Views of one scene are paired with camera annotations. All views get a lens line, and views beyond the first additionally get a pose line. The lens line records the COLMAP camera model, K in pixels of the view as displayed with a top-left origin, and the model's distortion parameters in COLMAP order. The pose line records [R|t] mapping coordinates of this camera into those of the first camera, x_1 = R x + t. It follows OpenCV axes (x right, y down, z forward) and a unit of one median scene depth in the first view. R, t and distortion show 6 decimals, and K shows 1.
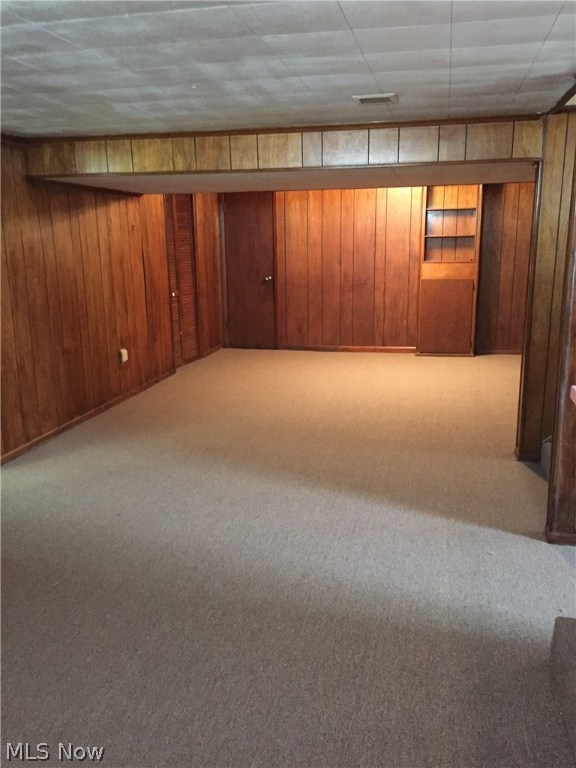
lens RADIAL K [[648.7, 0, 288.0], [0, 648.7, 384.0], [0, 0, 1]] dist [0.034856, -0.002052]
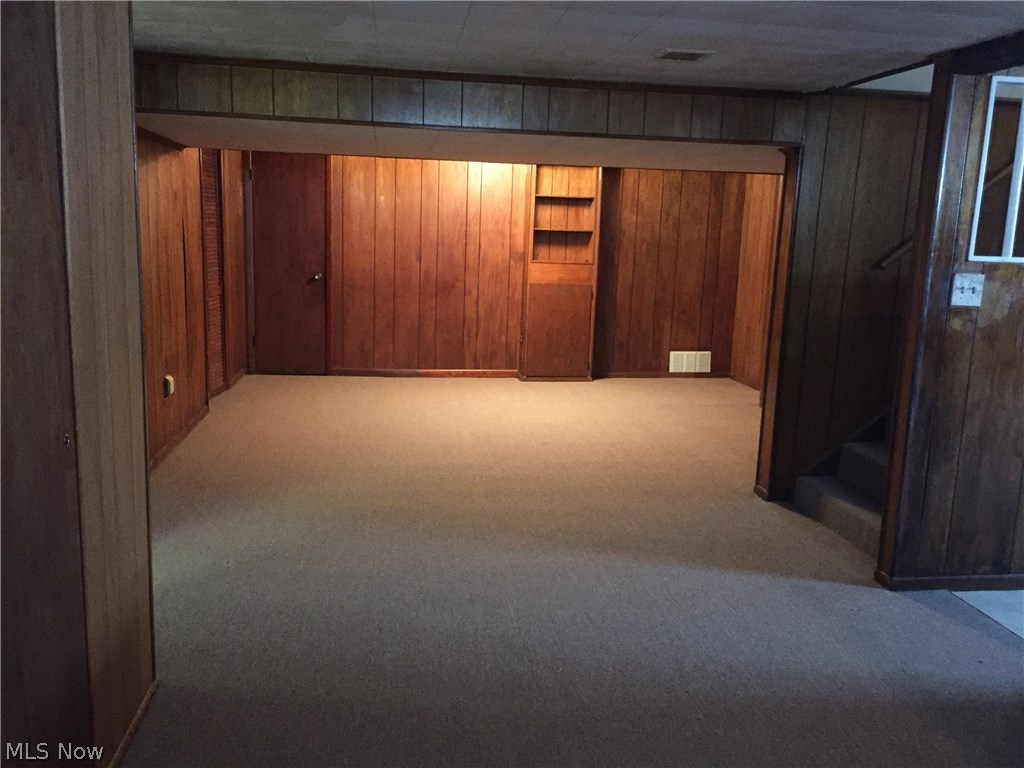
lens RADIAL K [[864.9, 0, 512.0], [0, 864.9, 384.0], [0, 0, 1]] dist [0.034856, -0.002052]
pose [[0.936545, -0.015865, 0.350189, -0.180266], [0.031813, 0.998700, -0.039835, 0.001350], [-0.349101, 0.048448, 0.935832, 0.036755]]
